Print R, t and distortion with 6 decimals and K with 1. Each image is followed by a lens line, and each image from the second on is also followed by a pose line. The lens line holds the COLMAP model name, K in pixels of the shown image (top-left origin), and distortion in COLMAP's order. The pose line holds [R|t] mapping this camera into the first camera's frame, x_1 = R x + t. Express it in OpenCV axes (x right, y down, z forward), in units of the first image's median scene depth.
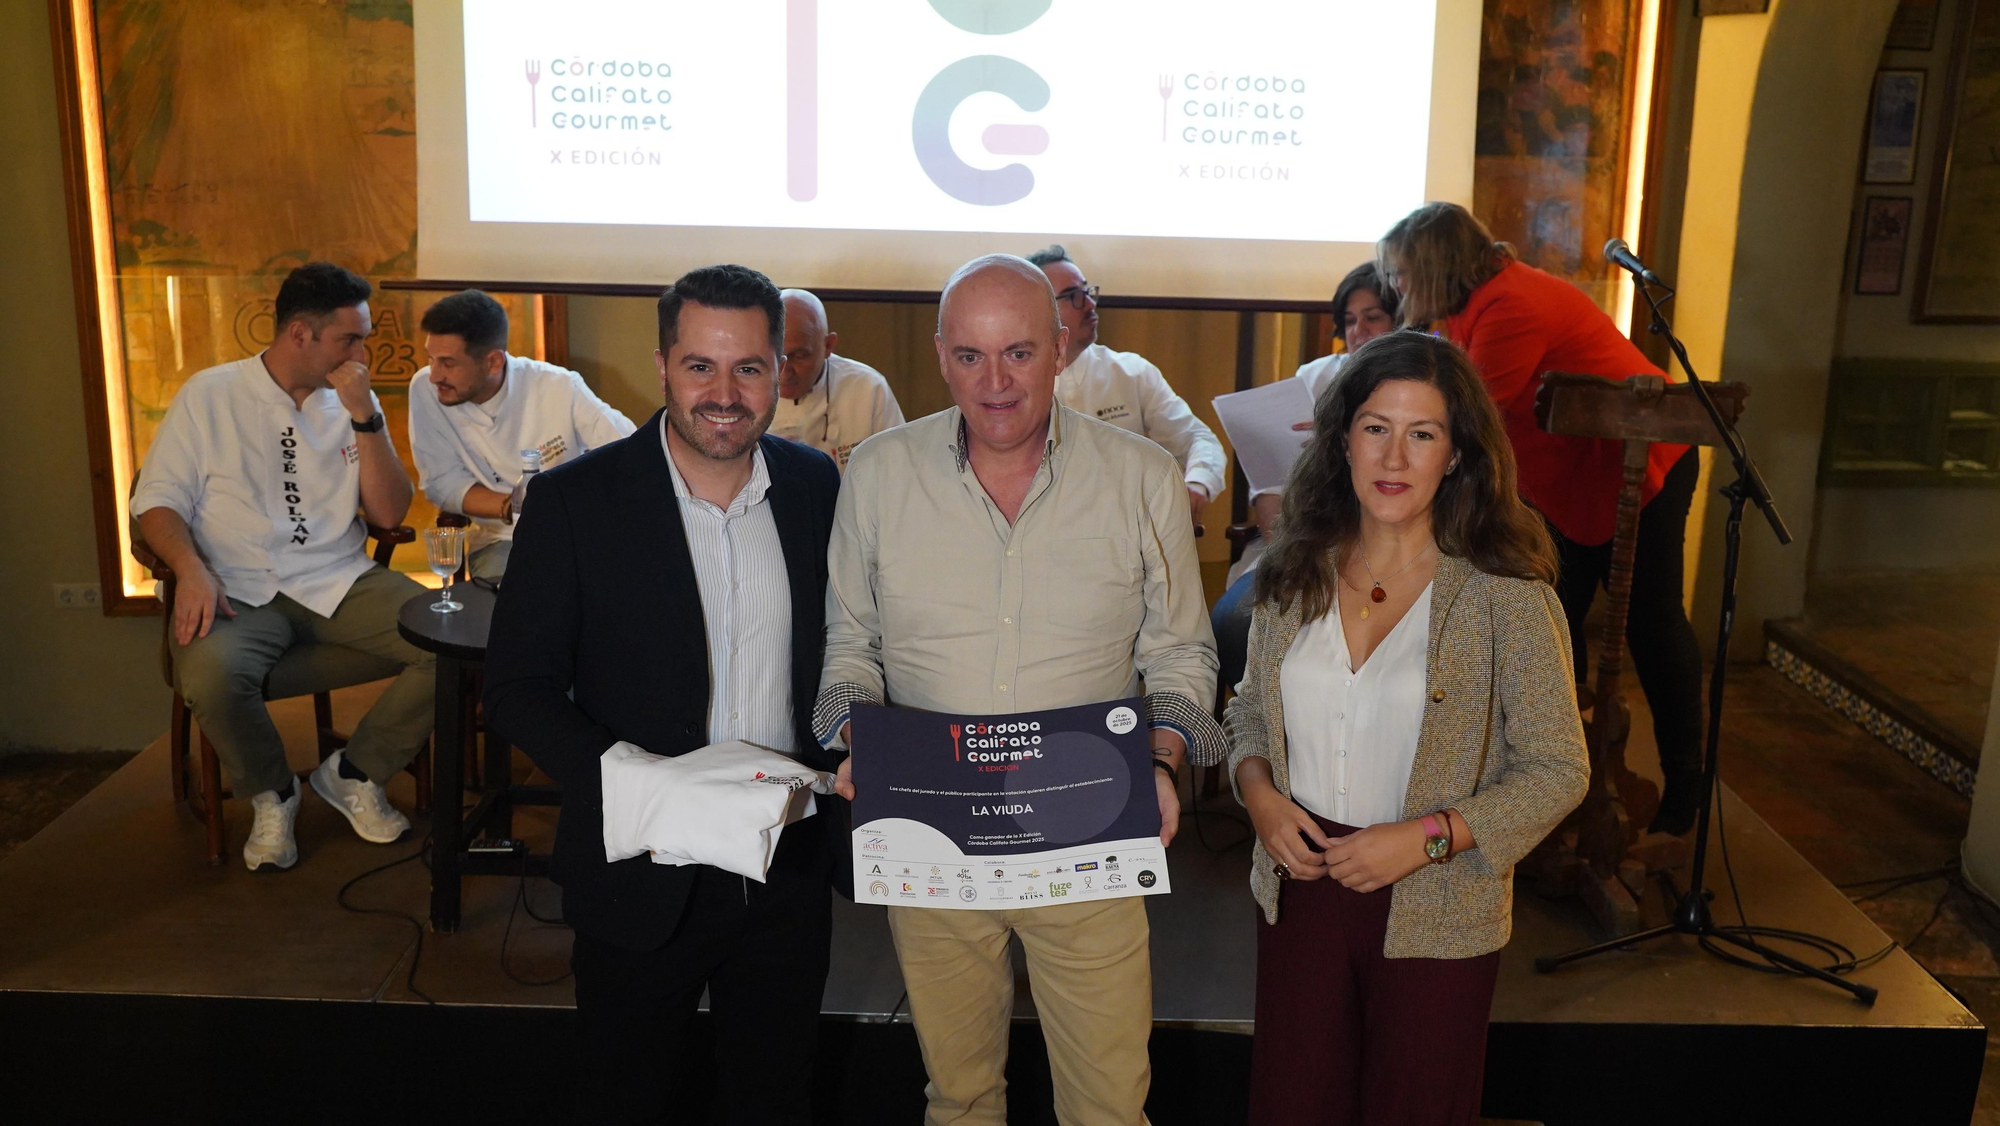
lens RADIAL K [[1866.4, 0, 984.0], [0, 1866.4, 568.2], [0, 0, 1]] dist [-0.028546, 0.000000]
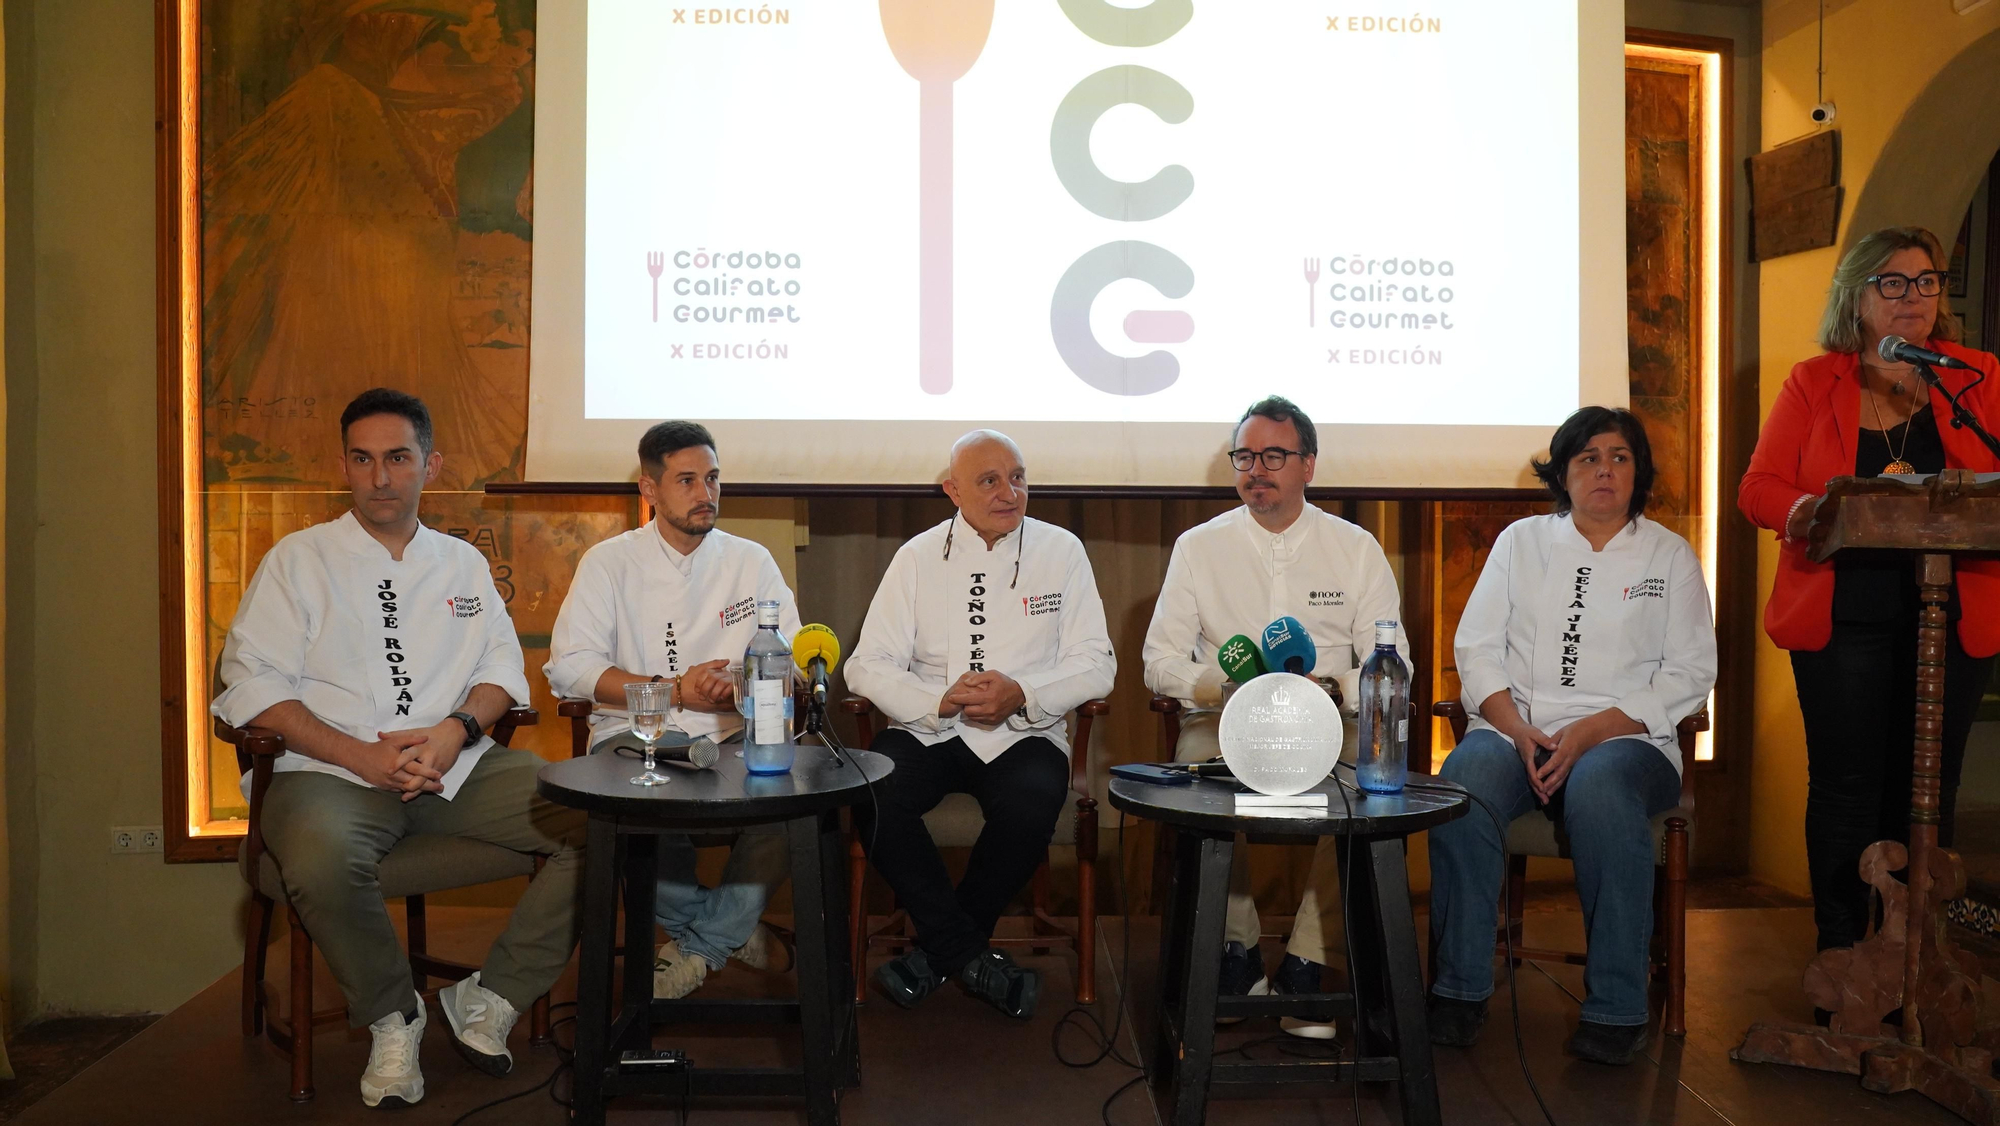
lens RADIAL K [[1716.7, 0, 1000.6], [0, 1716.7, 560.4], [0, 0, 1]] dist [-0.089760, 0.059287]
pose [[0.999380, -0.019033, 0.029632, -0.092953], [0.024691, 0.978630, -0.204142, 0.066227], [-0.025113, 0.204747, 0.978493, 0.163544]]
